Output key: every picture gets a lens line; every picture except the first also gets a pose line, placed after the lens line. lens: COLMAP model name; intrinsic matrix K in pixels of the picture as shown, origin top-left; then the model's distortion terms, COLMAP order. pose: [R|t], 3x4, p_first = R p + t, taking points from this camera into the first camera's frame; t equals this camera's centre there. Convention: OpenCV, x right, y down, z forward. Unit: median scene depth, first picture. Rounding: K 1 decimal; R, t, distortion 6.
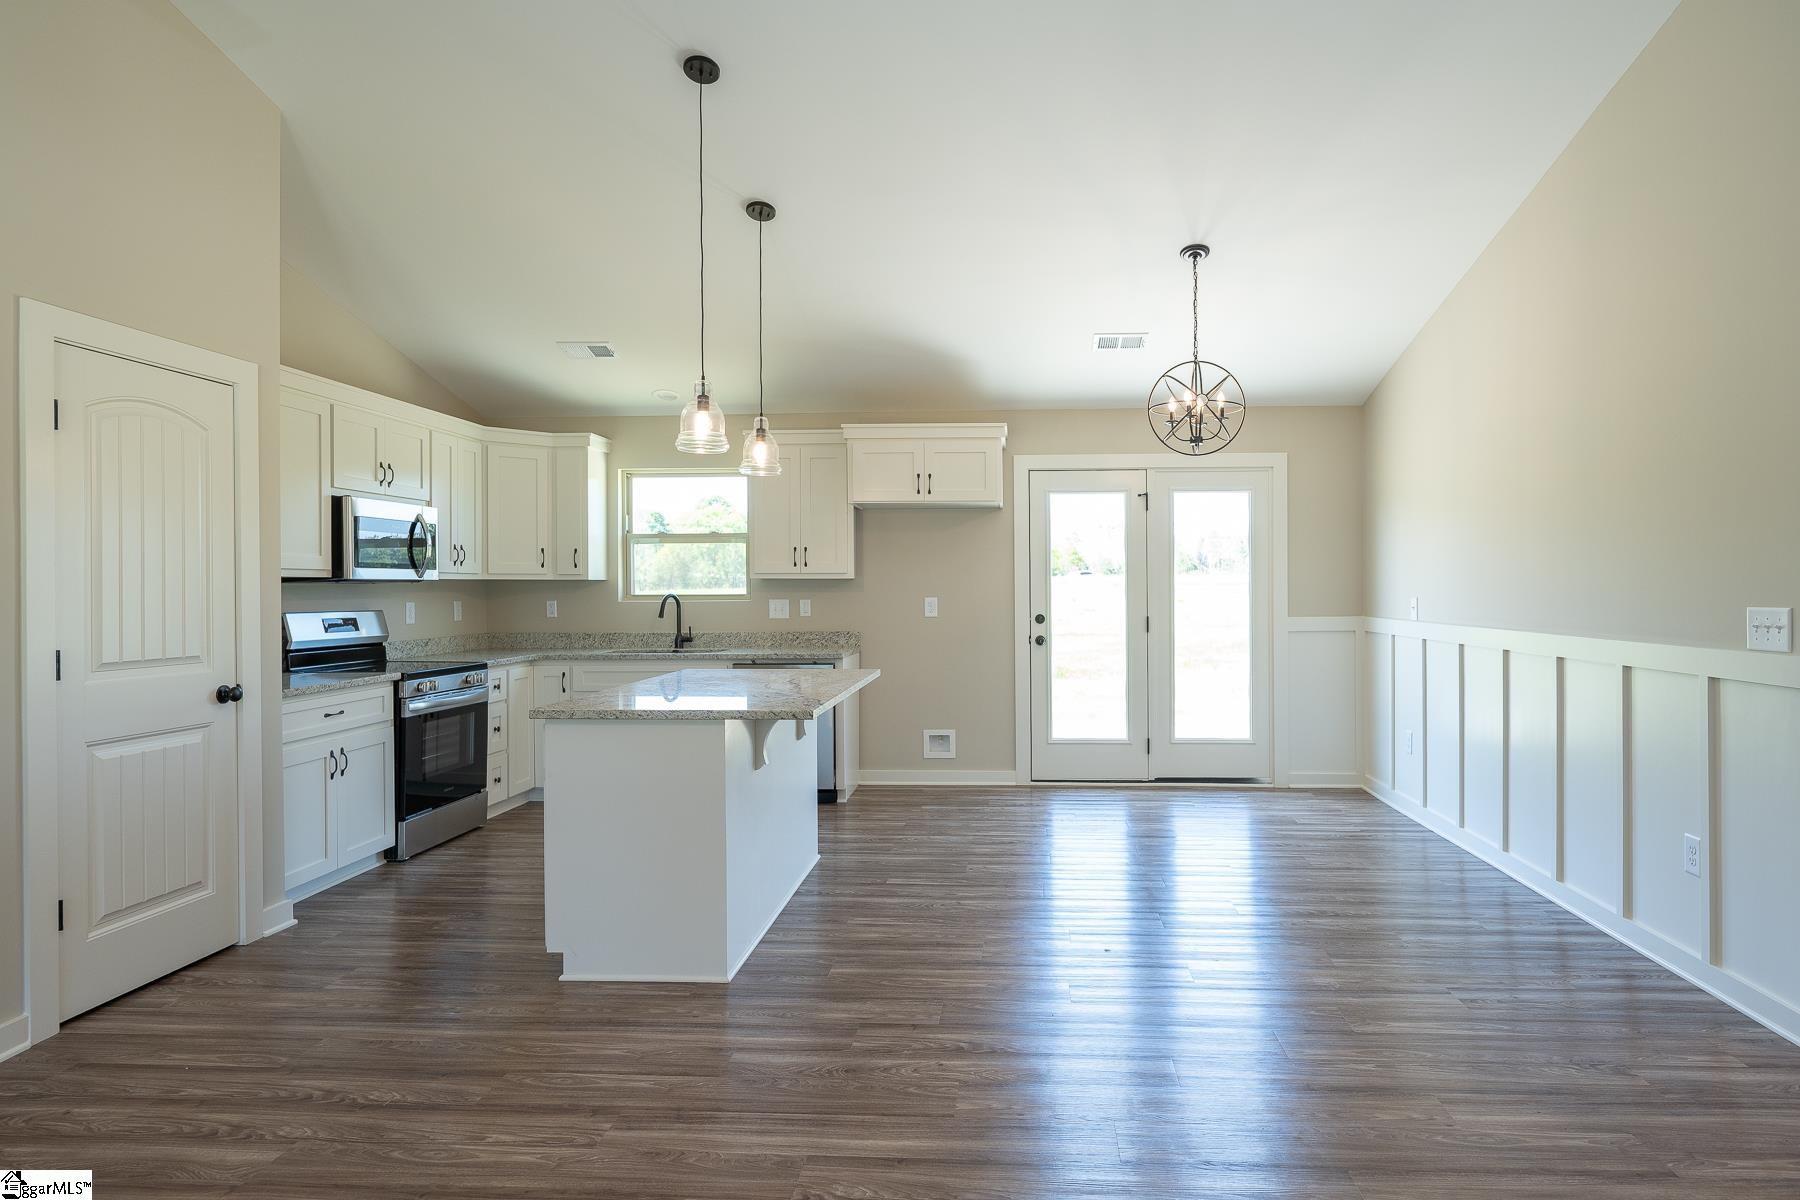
lens RADIAL K [[1007.3, 0, 973.9], [0, 1007.3, 588.1], [0, 0, 1]] dist [-0.000619, -0.000897]
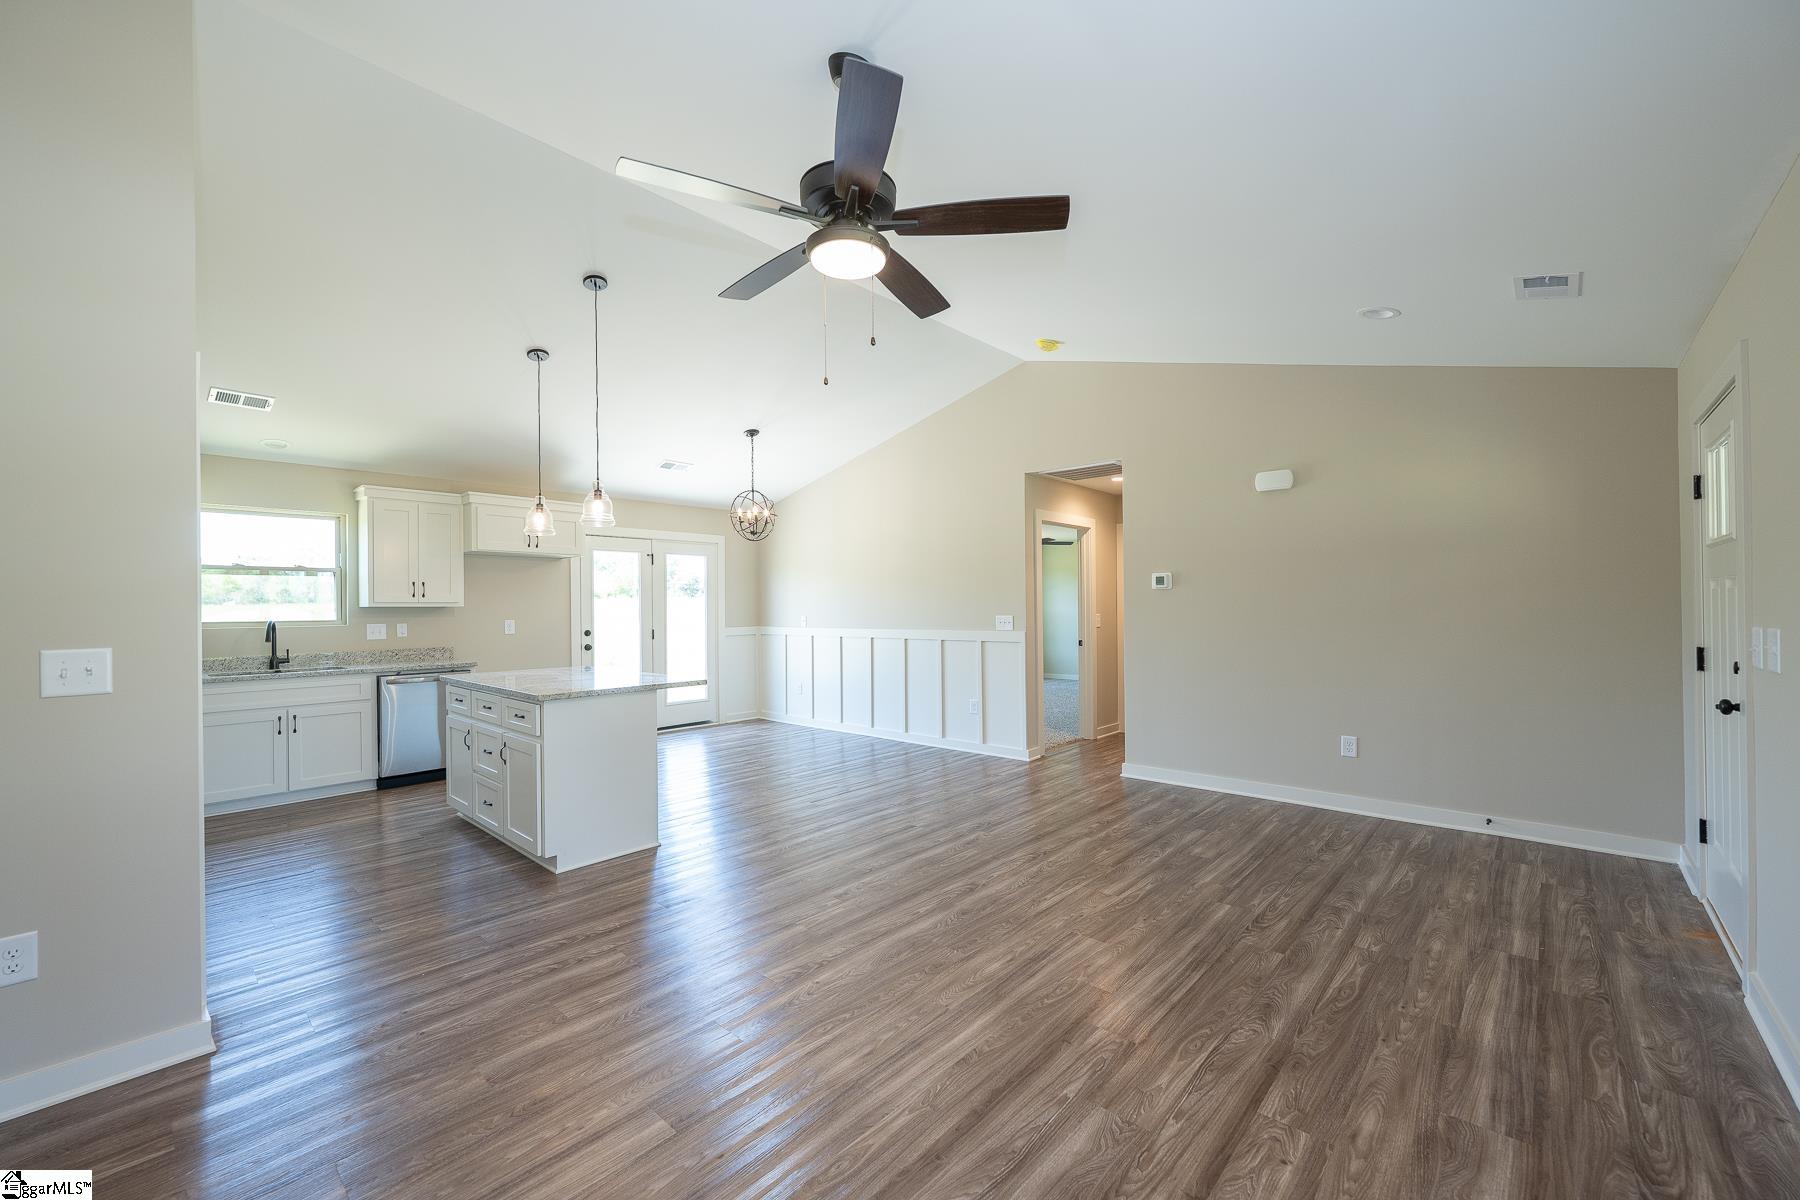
lens RADIAL K [[705.7, 0, 893.3], [0, 705.7, 606.0], [0, 0, 1]] dist [-0.001134, 0.000009]
pose [[0.640773, -0.000698, 0.767730, -0.490079], [0.008537, 0.999944, -0.006216, 0.000499], [-0.767683, 0.010537, 0.640743, -0.035427]]
